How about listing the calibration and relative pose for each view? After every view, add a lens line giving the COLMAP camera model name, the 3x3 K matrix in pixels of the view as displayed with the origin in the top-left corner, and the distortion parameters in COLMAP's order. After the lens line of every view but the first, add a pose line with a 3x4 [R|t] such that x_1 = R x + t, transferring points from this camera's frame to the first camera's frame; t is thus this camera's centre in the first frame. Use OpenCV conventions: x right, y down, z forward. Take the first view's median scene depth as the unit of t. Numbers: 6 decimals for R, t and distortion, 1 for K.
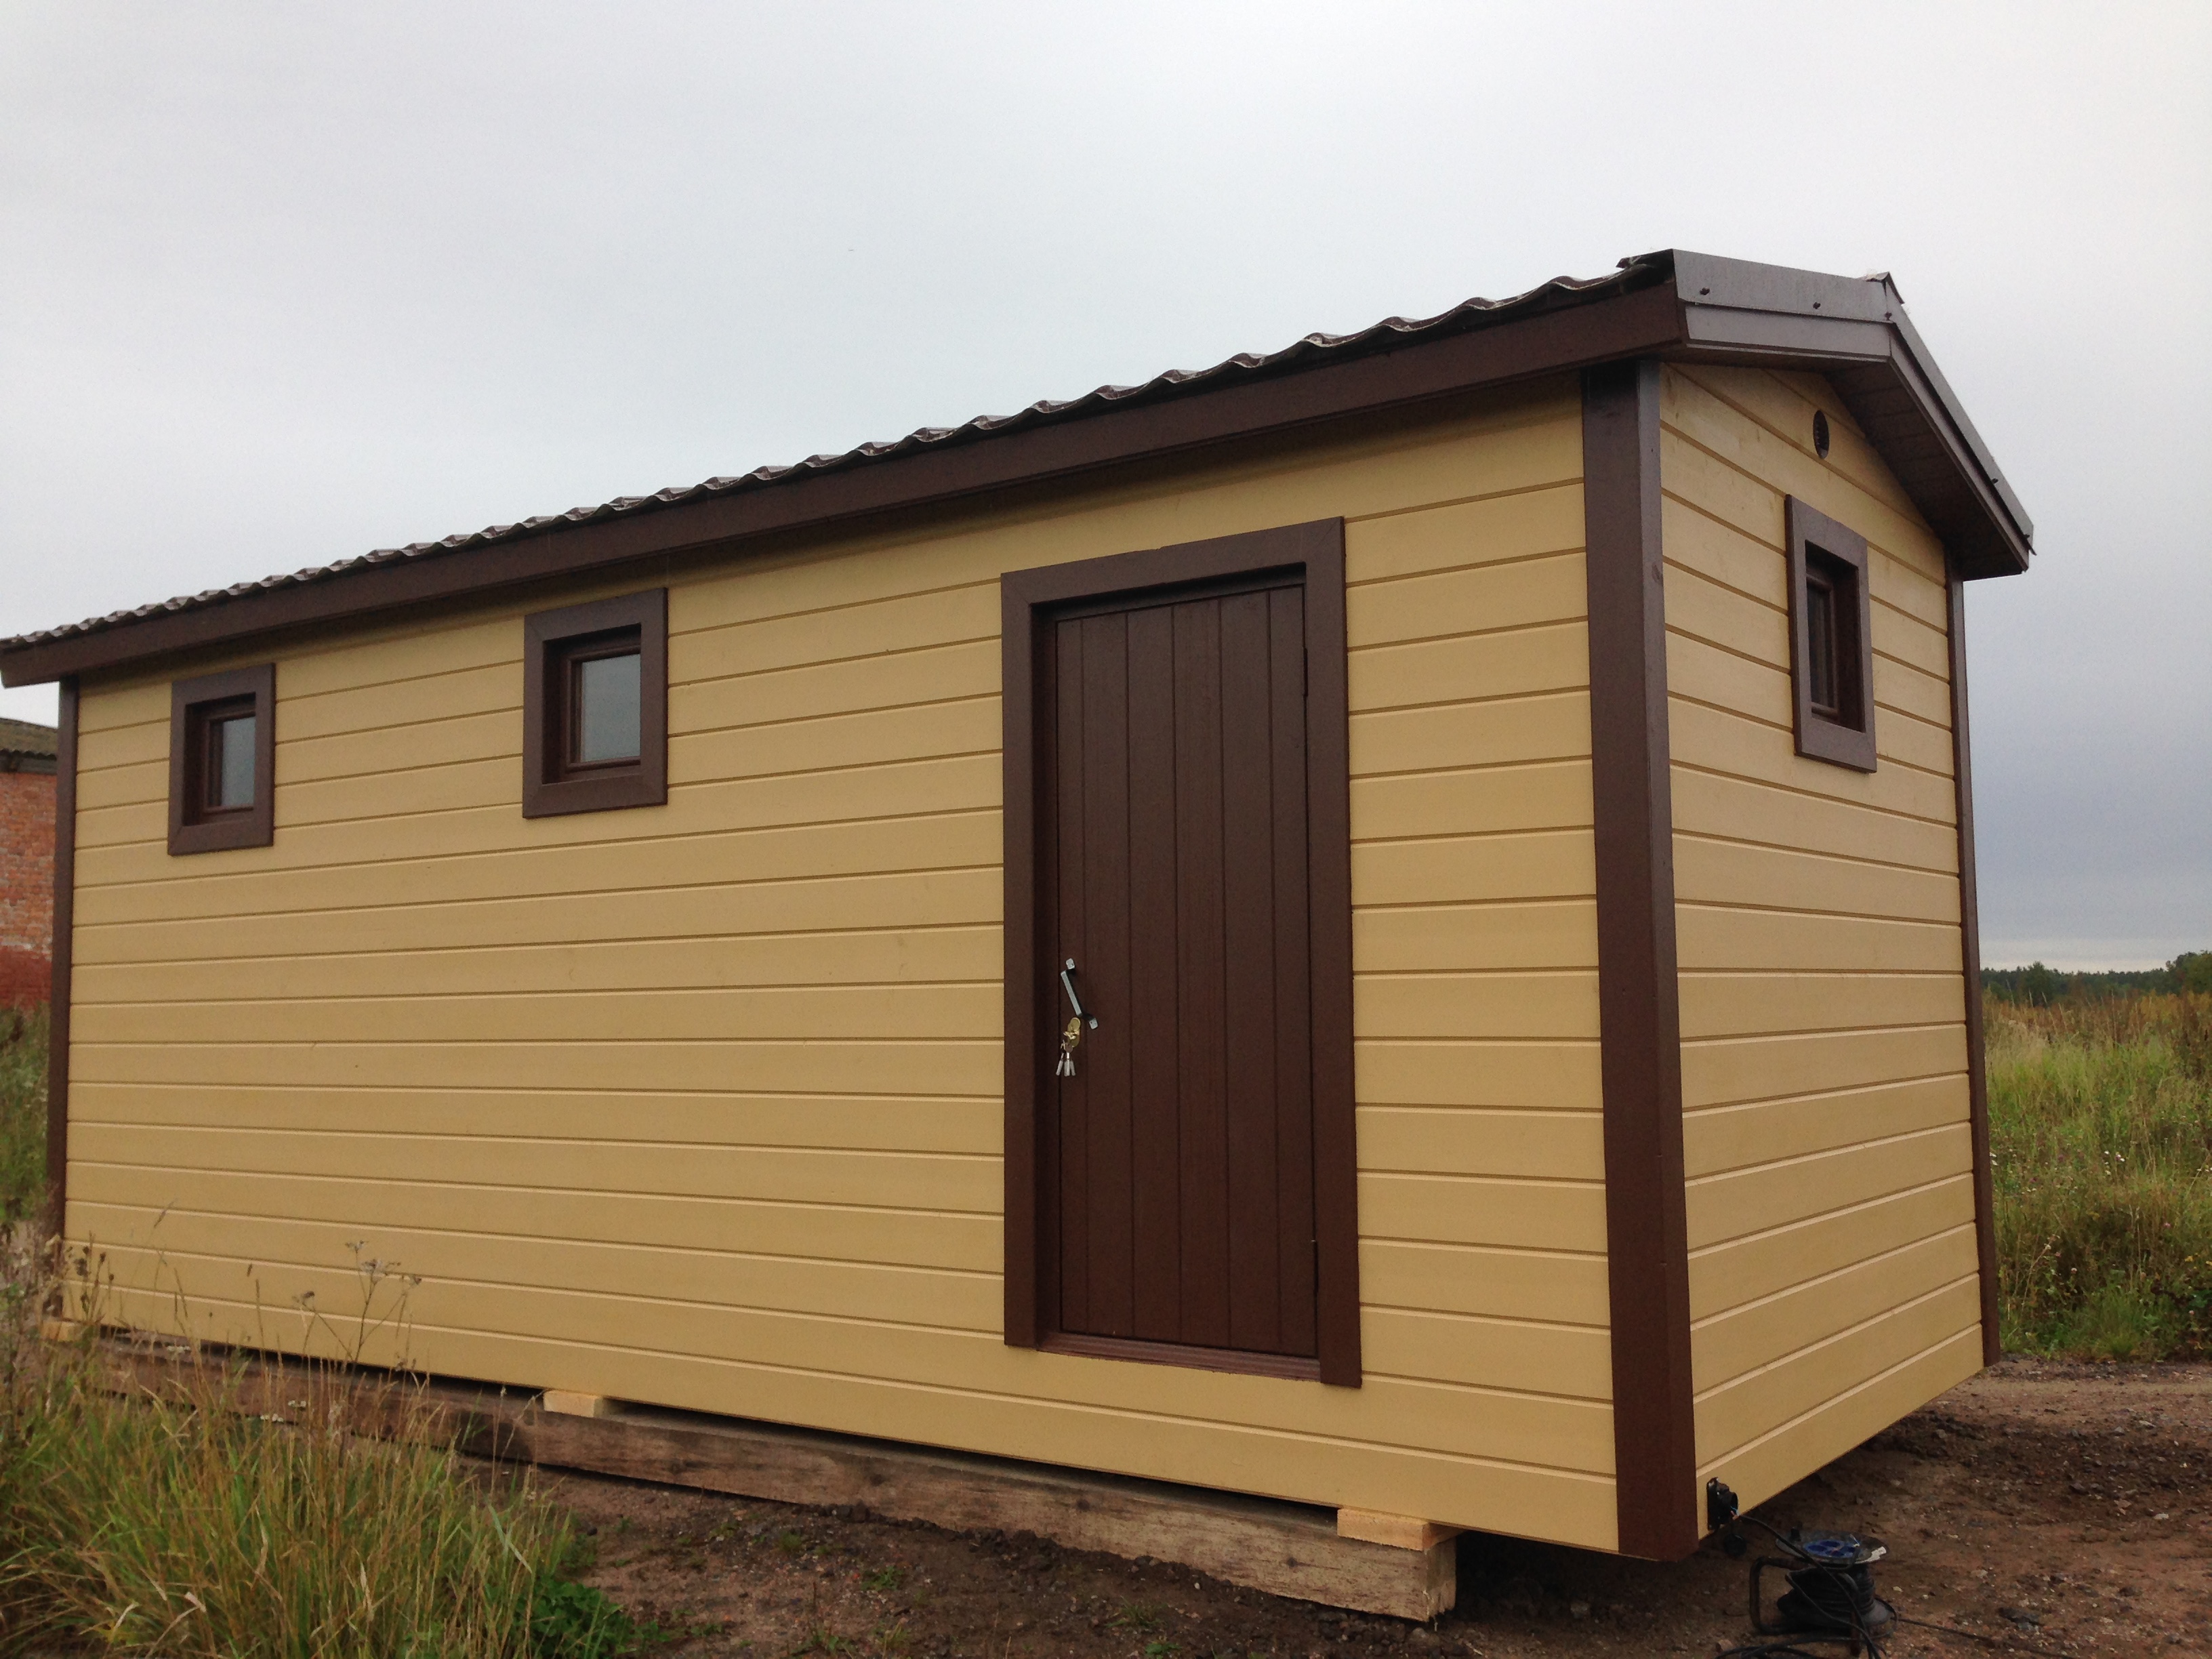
lens RADIAL K [[2092.6, 0, 1091.9], [0, 2092.6, 833.5], [0, 0, 1]] dist [0.016268, 0.000000]
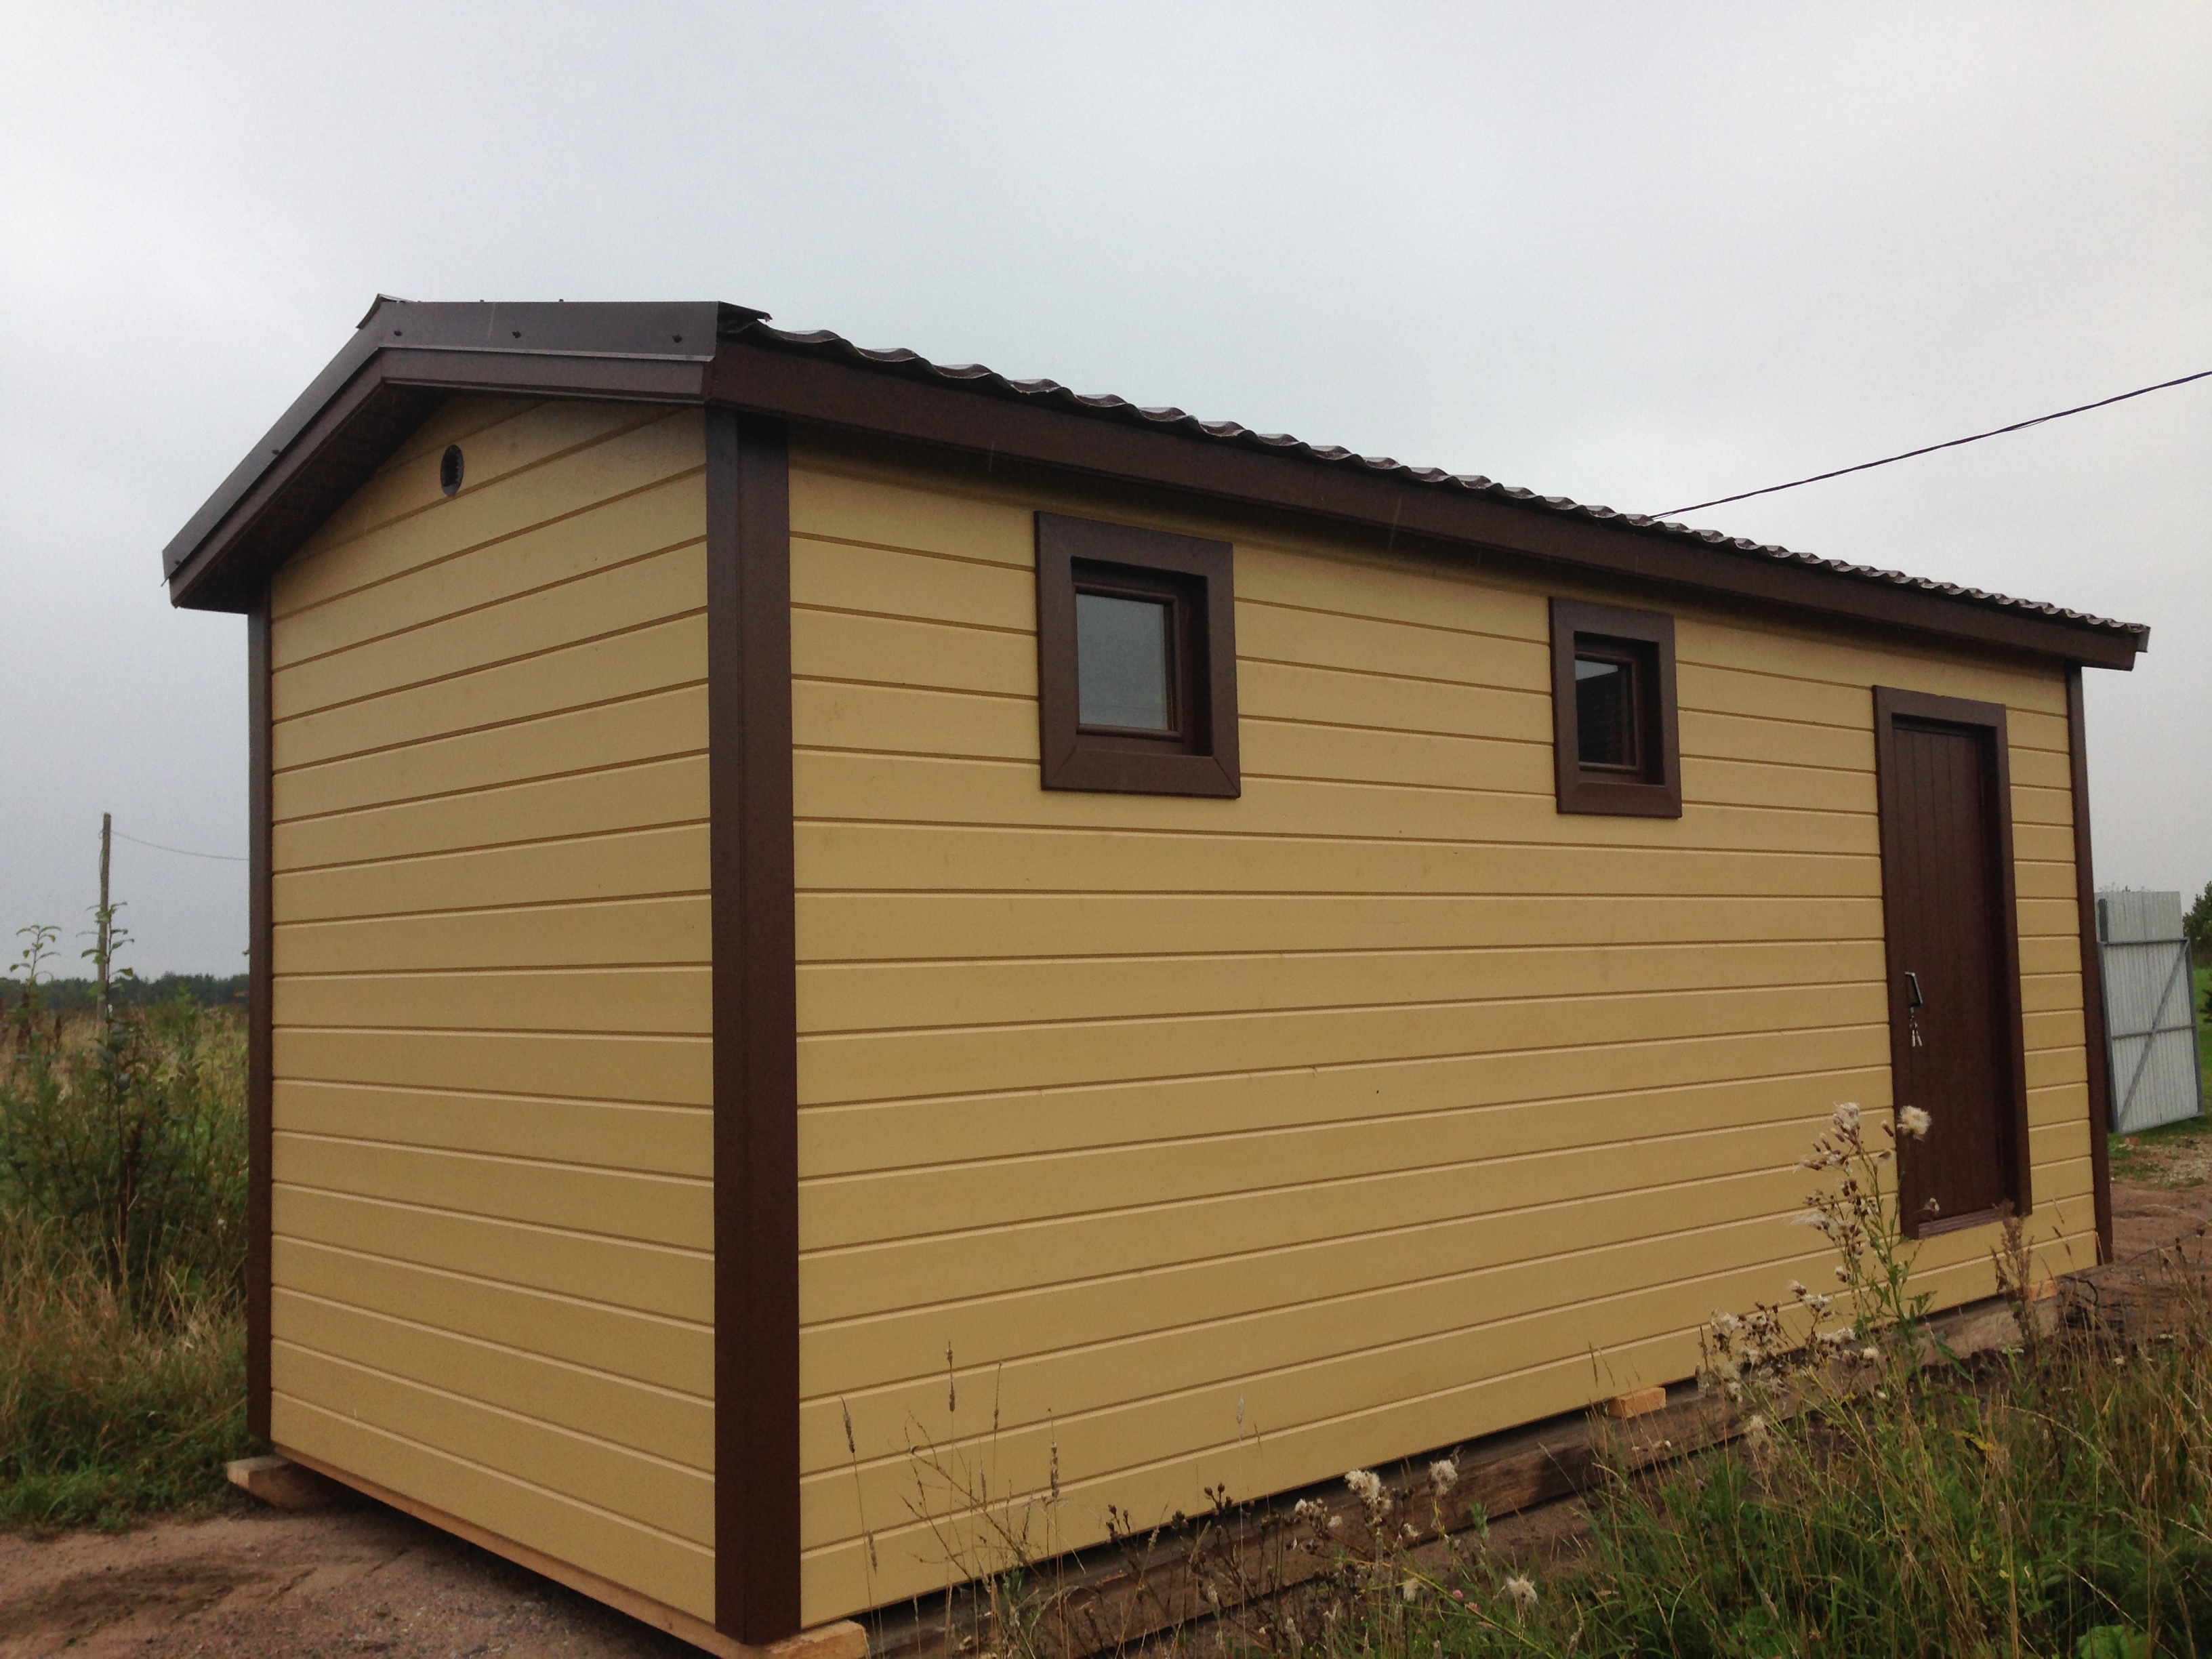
lens RADIAL K [[2092.6, 0, 1093.7], [0, 2092.6, 832.8], [0, 0, 1]] dist [0.016268, 0.000000]
pose [[0.200167, 0.066824, 0.977480, -1.487978], [-0.062095, 0.996531, -0.055411, 0.081170], [-0.977792, -0.049605, 0.203622, 1.216217]]
